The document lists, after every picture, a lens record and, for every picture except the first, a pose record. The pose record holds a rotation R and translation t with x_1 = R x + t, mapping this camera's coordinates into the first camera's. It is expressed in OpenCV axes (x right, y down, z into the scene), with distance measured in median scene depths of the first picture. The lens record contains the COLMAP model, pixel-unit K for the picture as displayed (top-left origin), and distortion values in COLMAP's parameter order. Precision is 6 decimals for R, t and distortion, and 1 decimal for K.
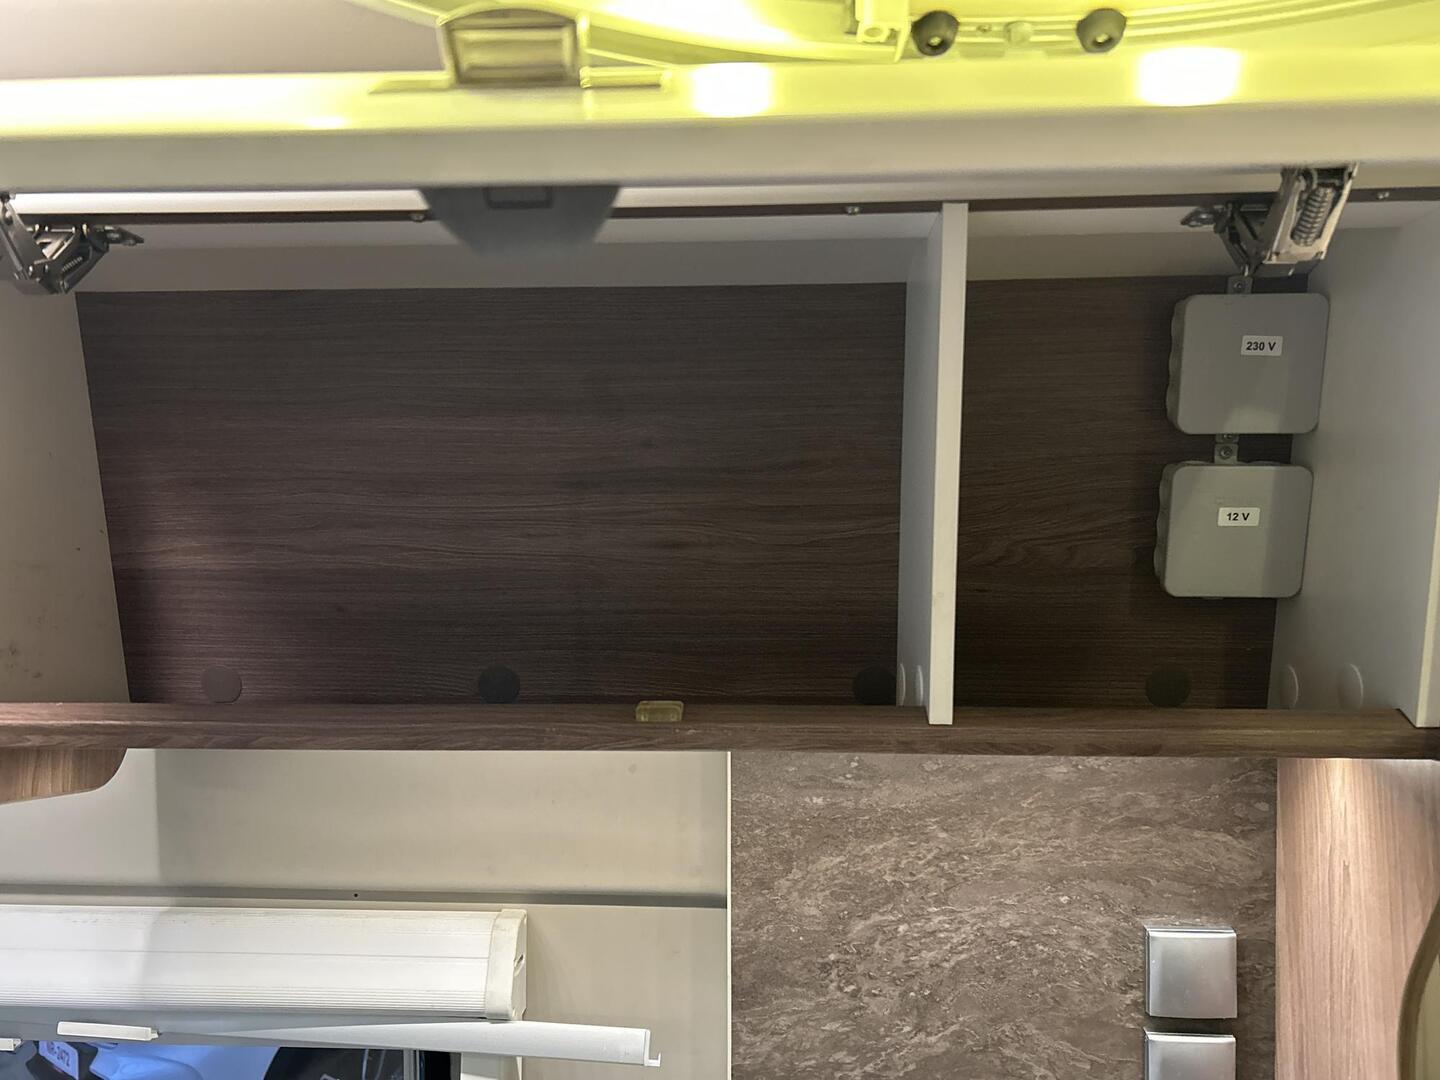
lens RADIAL K [[1242.2, 0, 720.3], [0, 1242.2, 546.0], [0, 0, 1]] dist [0.001781, -0.000569]
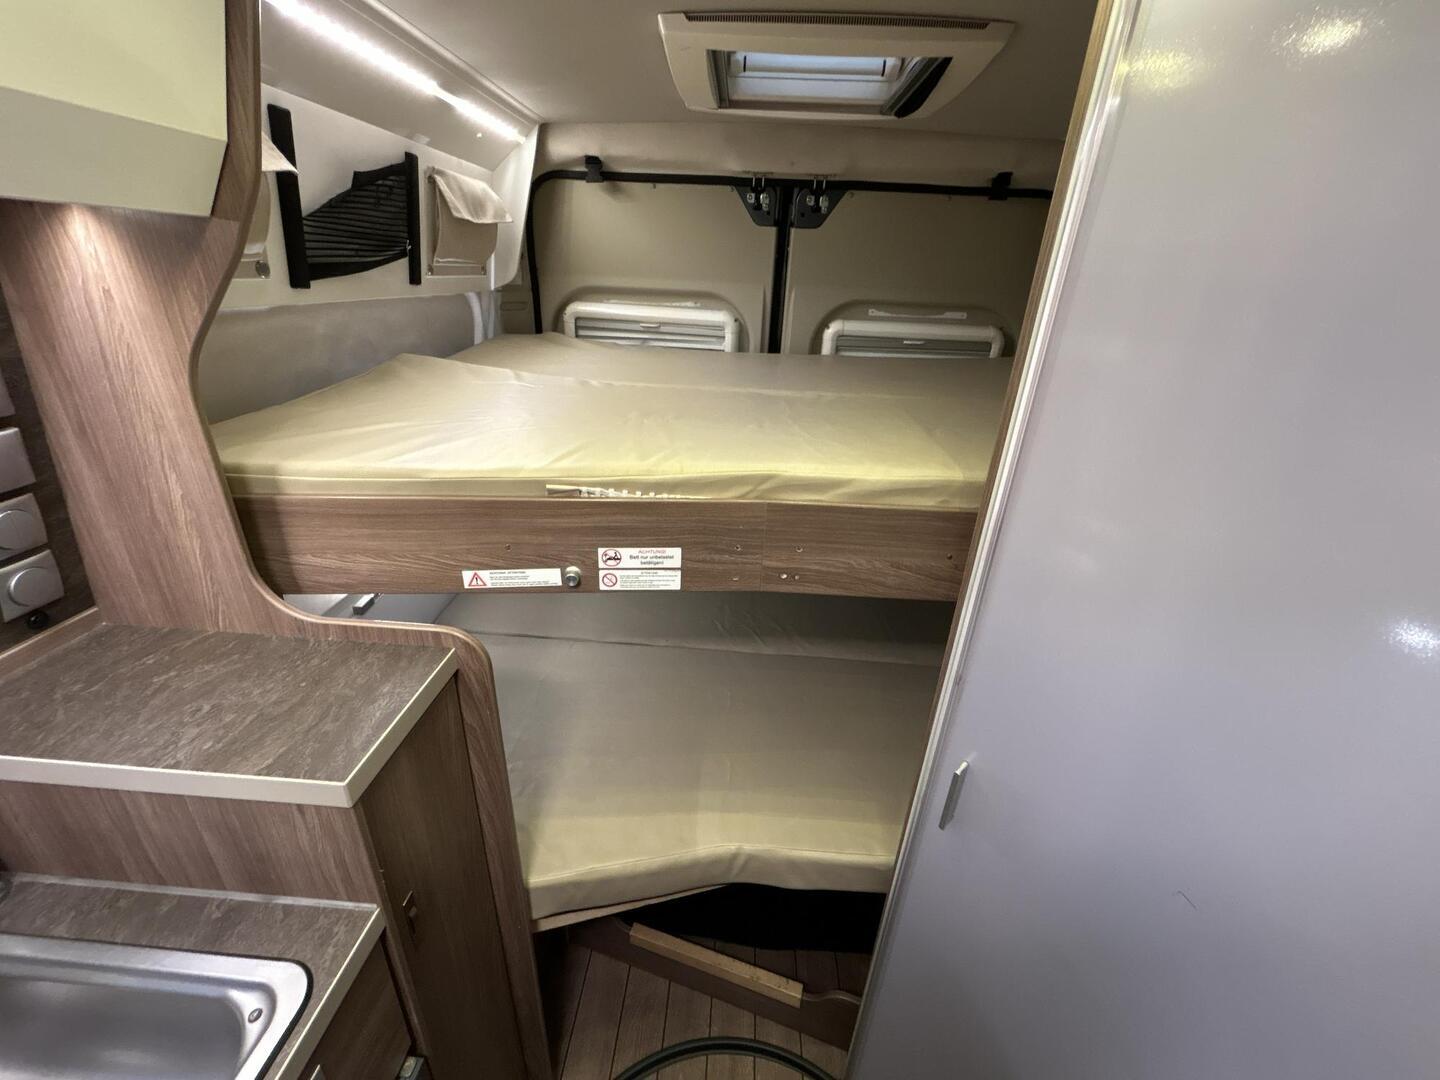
lens RADIAL K [[593.1, 0, 715.6], [0, 593.1, 541.5], [0, 0, 1]] dist [0.000850, -0.000064]
pose [[0.009170, -0.423644, 0.905782, -0.267255], [-0.150423, 0.894928, 0.420091, 0.093924], [-0.988579, -0.140102, -0.055519, 0.196621]]
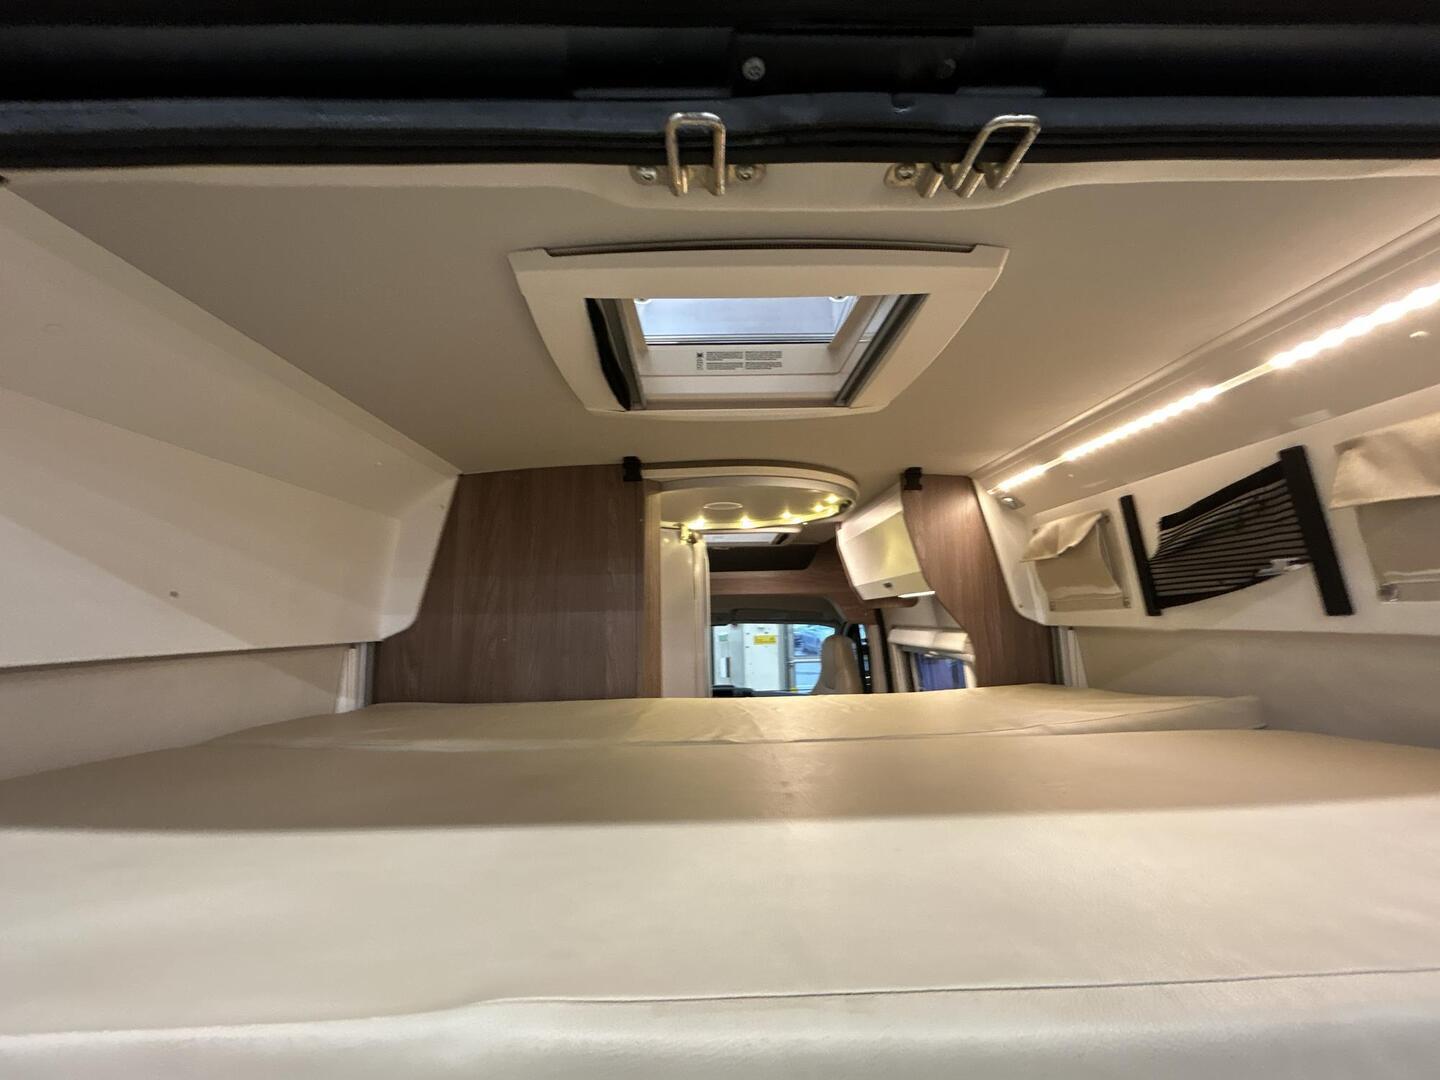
lens RADIAL K [[593.1, 0, 717.3], [0, 593.1, 540.8], [0, 0, 1]] dist [0.000850, -0.000064]
pose [[0.086746, -0.140627, -0.986255, 2.255877], [0.140516, 0.981817, -0.127635, 0.119347], [0.986271, -0.127513, 0.104929, -0.136519]]
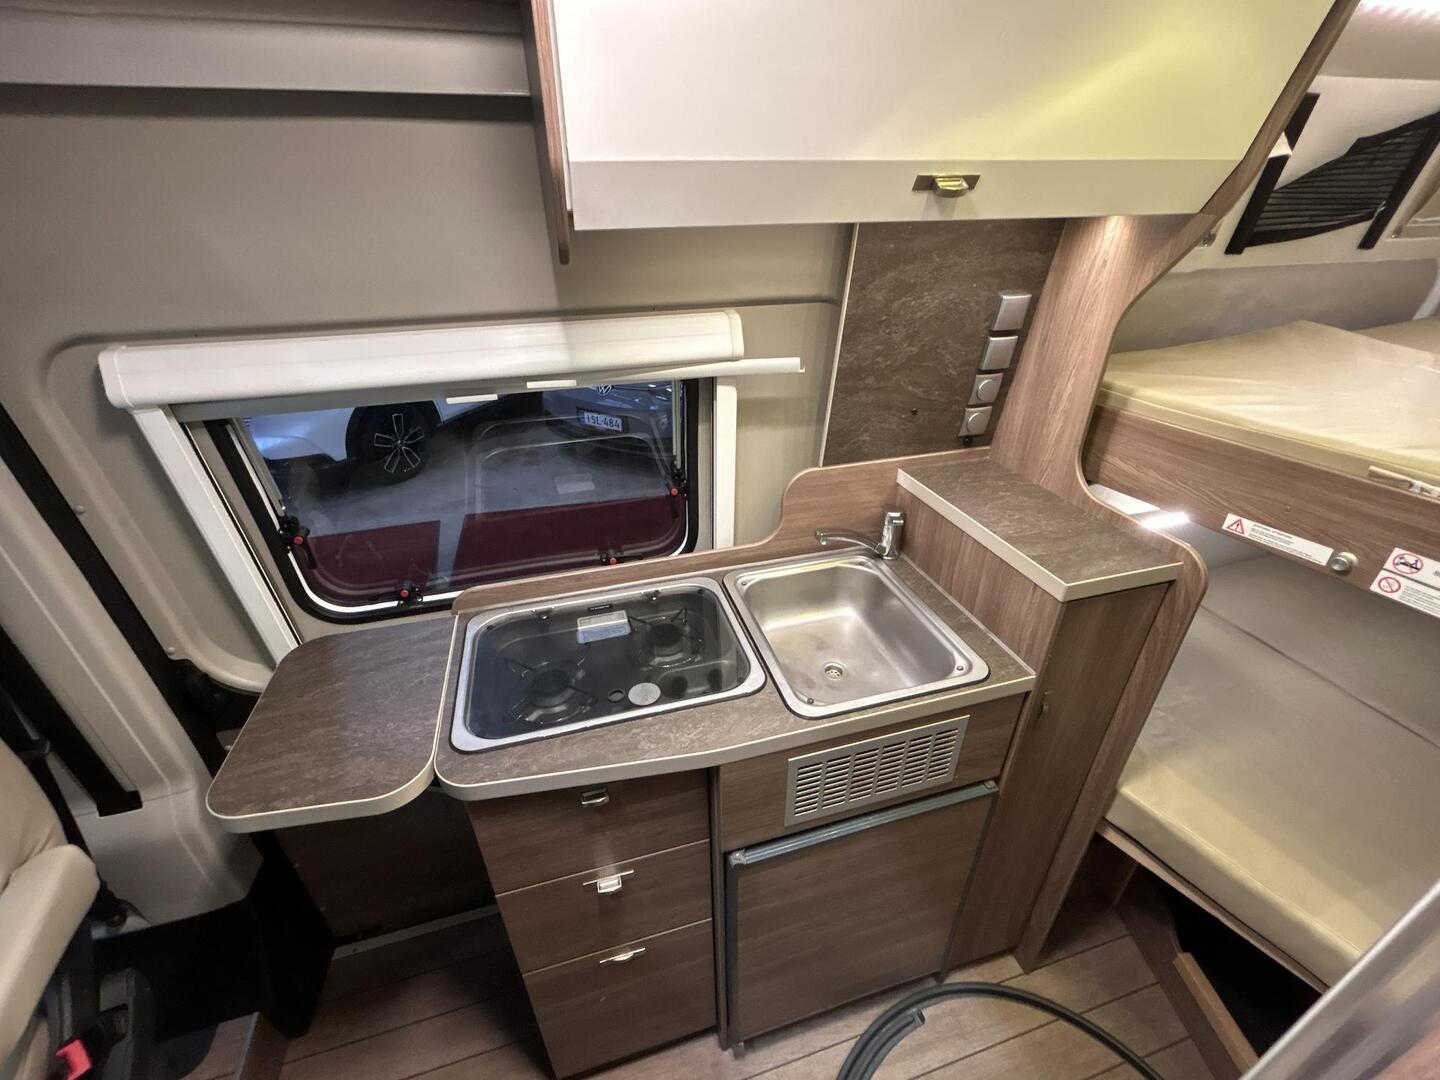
lens RADIAL K [[593.1, 0, 722.3], [0, 593.1, 539.8], [0, 0, 1]] dist [0.000850, -0.000064]
pose [[0.943046, -0.182497, 0.278134, -0.598861], [-0.014735, 0.812351, 0.582983, 0.018553], [-0.332335, -0.553879, 0.763395, 0.000803]]
